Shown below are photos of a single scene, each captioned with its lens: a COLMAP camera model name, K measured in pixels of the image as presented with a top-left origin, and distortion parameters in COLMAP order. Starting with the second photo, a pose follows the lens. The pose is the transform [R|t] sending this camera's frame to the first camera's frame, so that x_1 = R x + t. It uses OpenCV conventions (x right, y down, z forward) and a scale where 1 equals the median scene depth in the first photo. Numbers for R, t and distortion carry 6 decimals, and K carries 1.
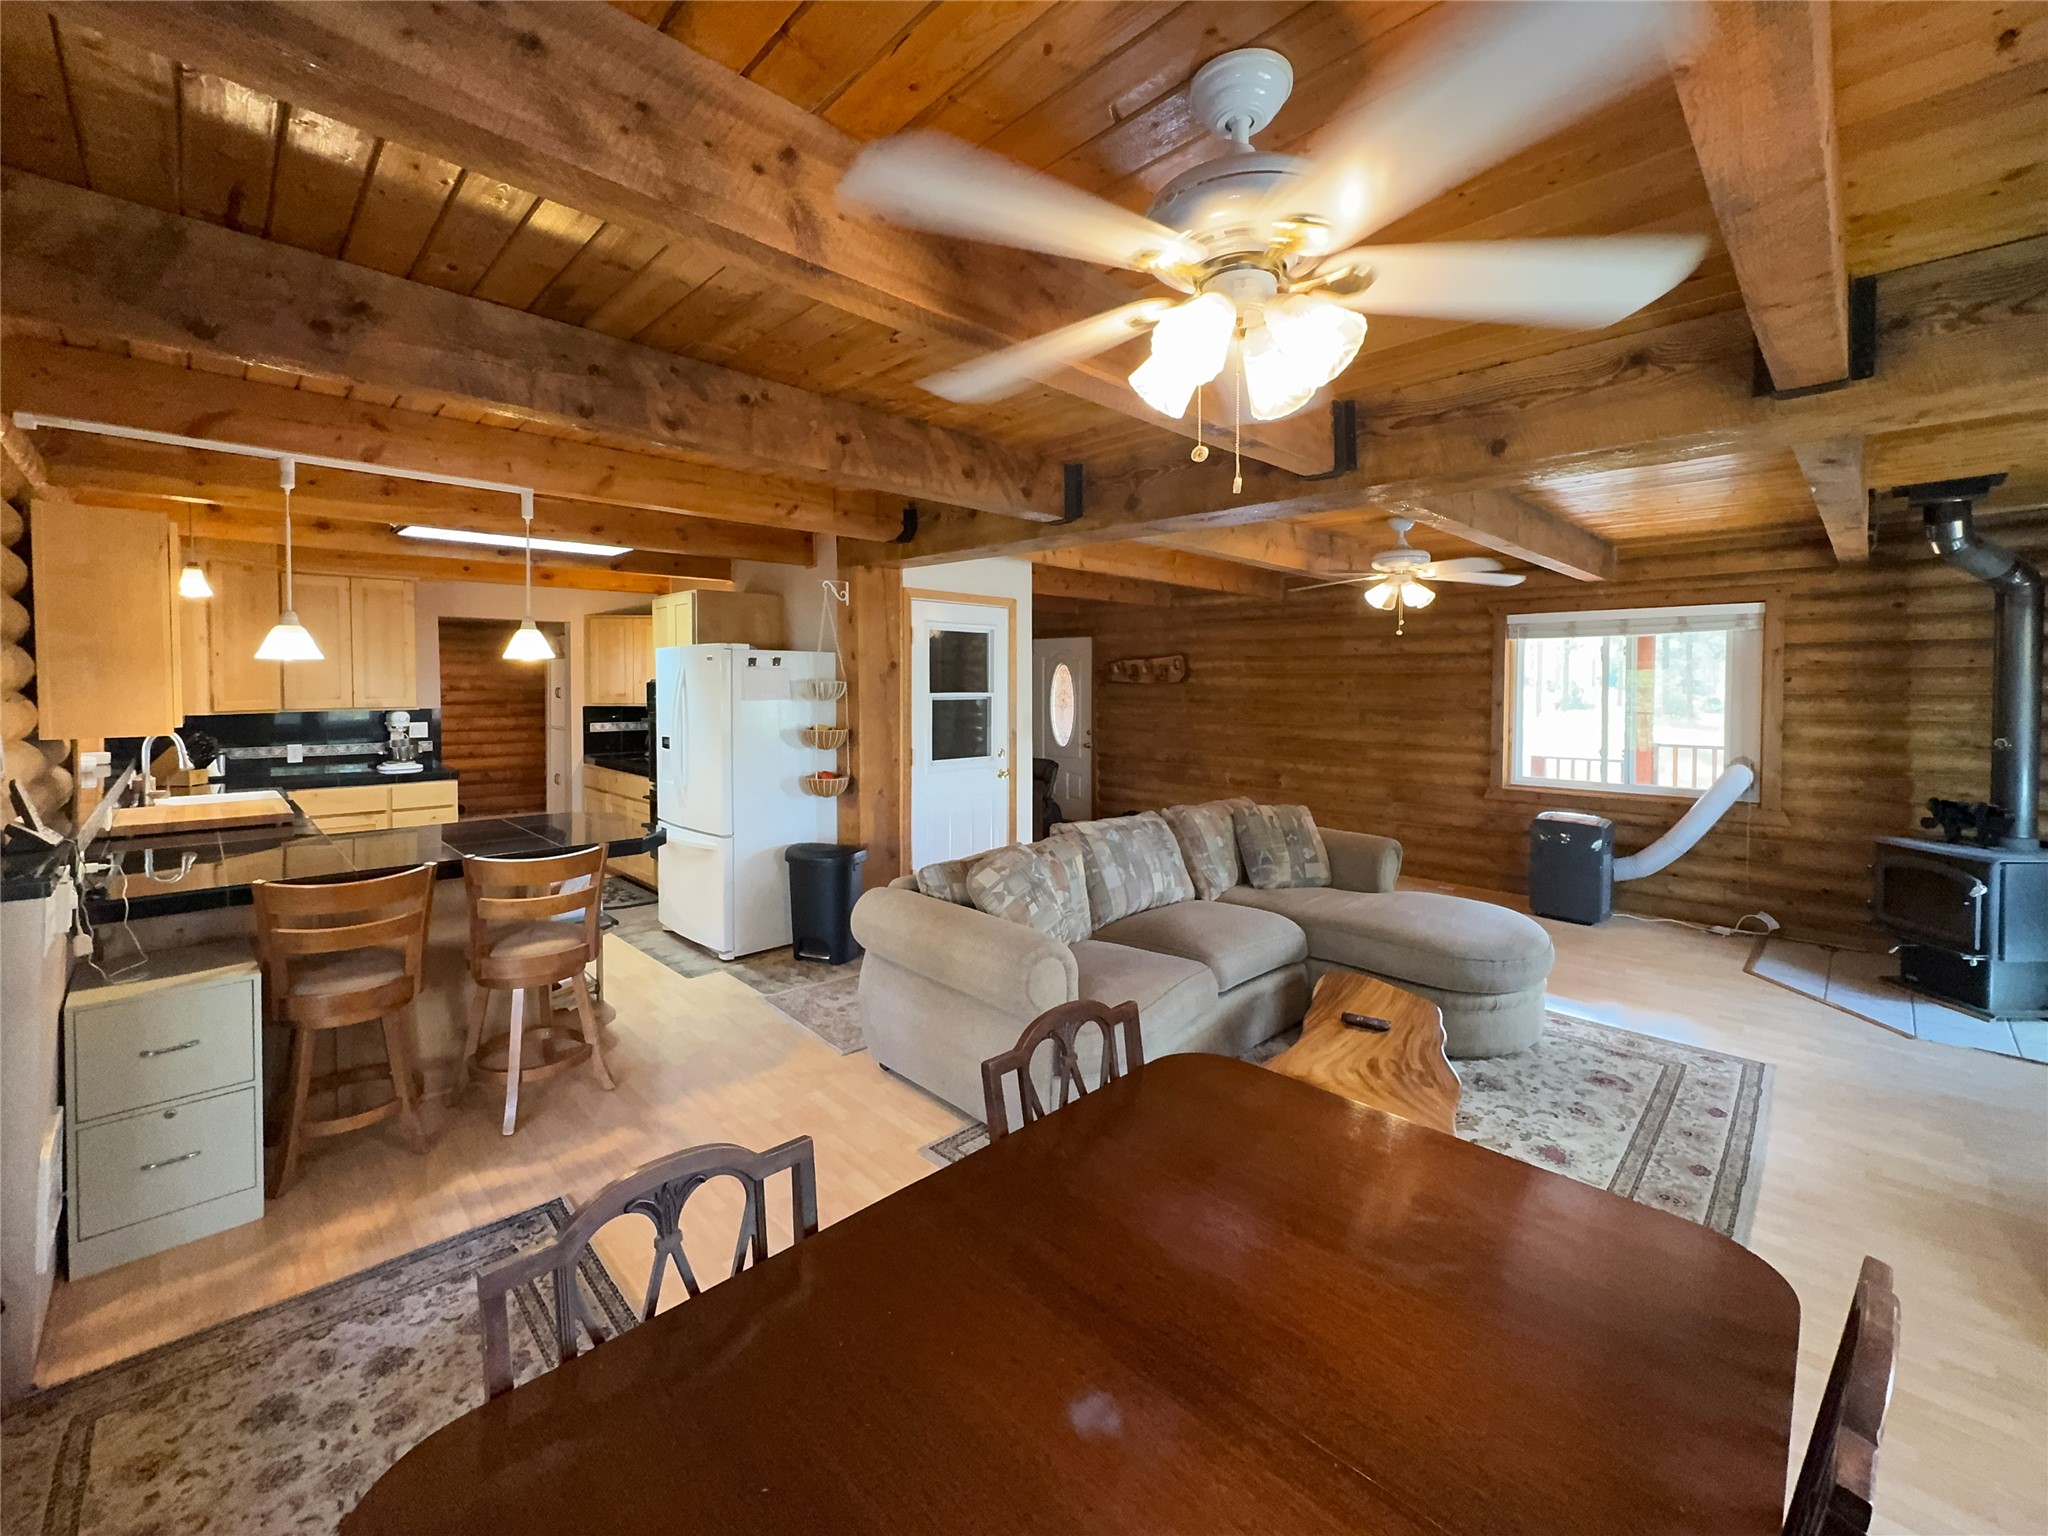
lens RADIAL K [[940.1, 0, 1061.8], [0, 940.1, 709.9], [0, 0, 1]] dist [0.000771, -0.000104]
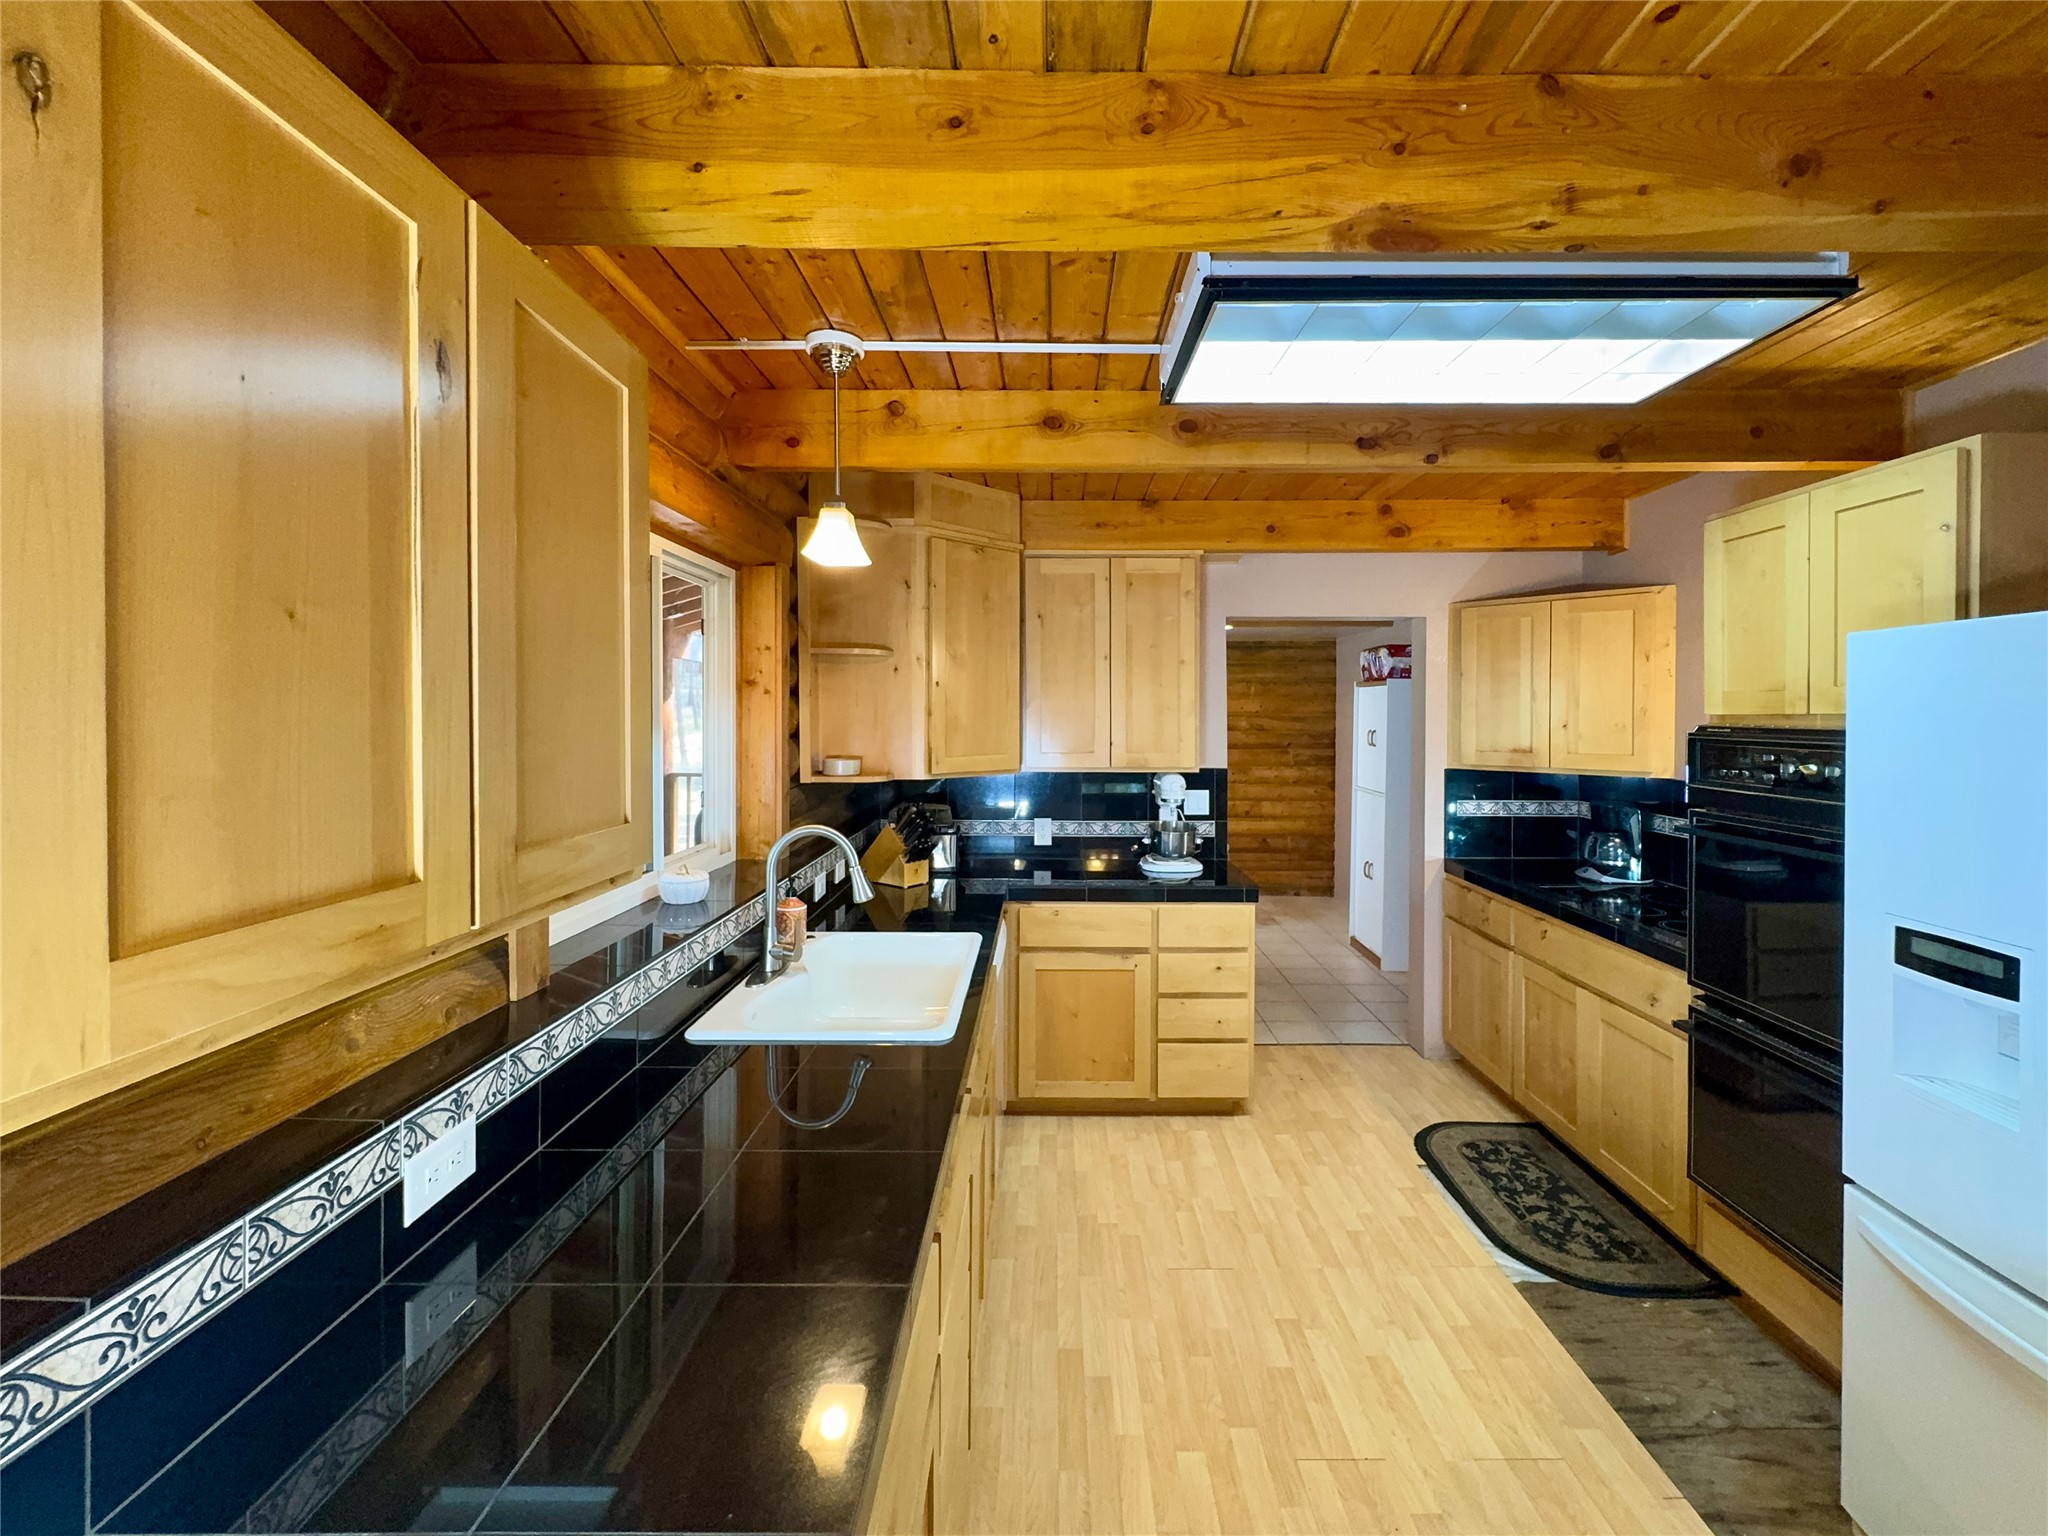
lens RADIAL K [[947.3, 0, 1107.7], [0, 947.3, 715.0], [0, 0, 1]] dist [-0.000363, 0.000621]
pose [[0.775291, -0.001028, -0.631603, -0.548996], [-0.016497, 0.999625, -0.021877, -0.035444], [0.631389, 0.027380, 0.774983, 0.782707]]
